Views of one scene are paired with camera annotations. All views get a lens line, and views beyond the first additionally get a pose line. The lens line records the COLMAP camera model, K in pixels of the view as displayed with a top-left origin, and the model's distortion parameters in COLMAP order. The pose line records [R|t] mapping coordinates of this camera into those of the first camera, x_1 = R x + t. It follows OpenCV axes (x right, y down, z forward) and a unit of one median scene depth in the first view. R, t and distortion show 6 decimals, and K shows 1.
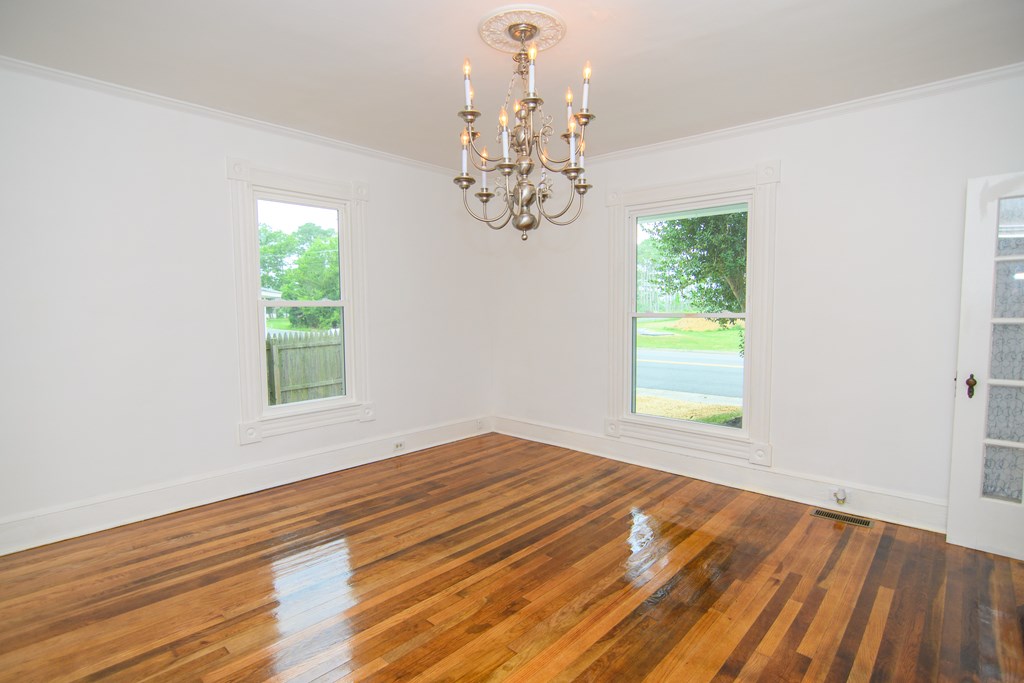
lens RADIAL K [[525.2, 0, 512.3], [0, 525.2, 346.1], [0, 0, 1]] dist [-0.010211, -0.000492]
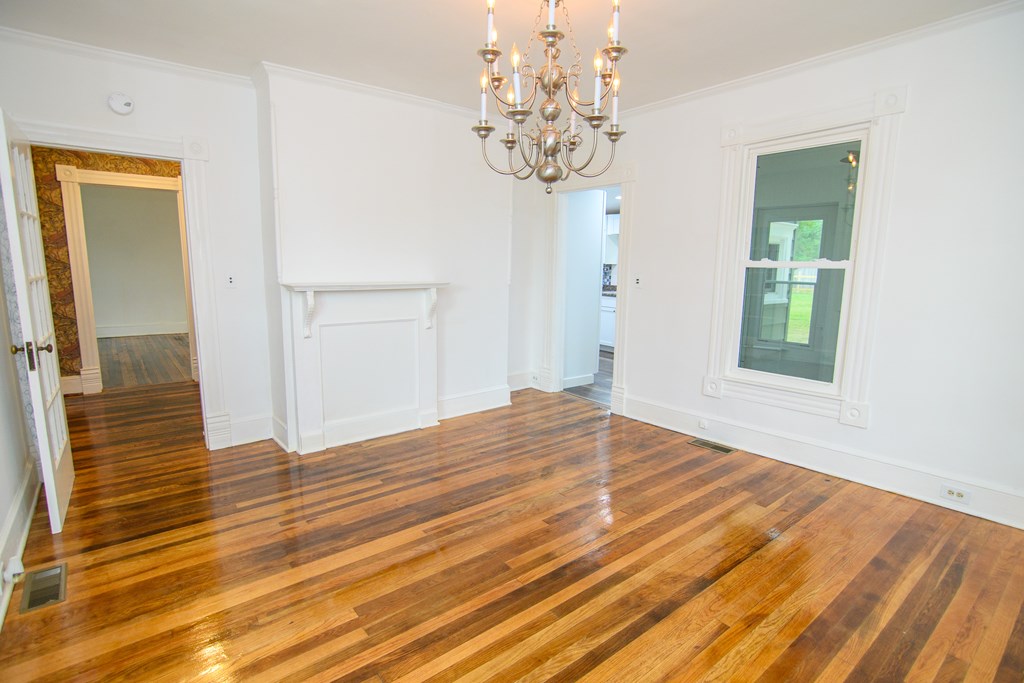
lens RADIAL K [[525.2, 0, 512.3], [0, 525.2, 346.1], [0, 0, 1]] dist [-0.010211, -0.000492]
pose [[-0.987945, -0.030099, 0.151849, -0.056171], [0.006219, 0.972407, 0.233209, -0.140652], [-0.154678, 0.231343, -0.960497, 1.774751]]
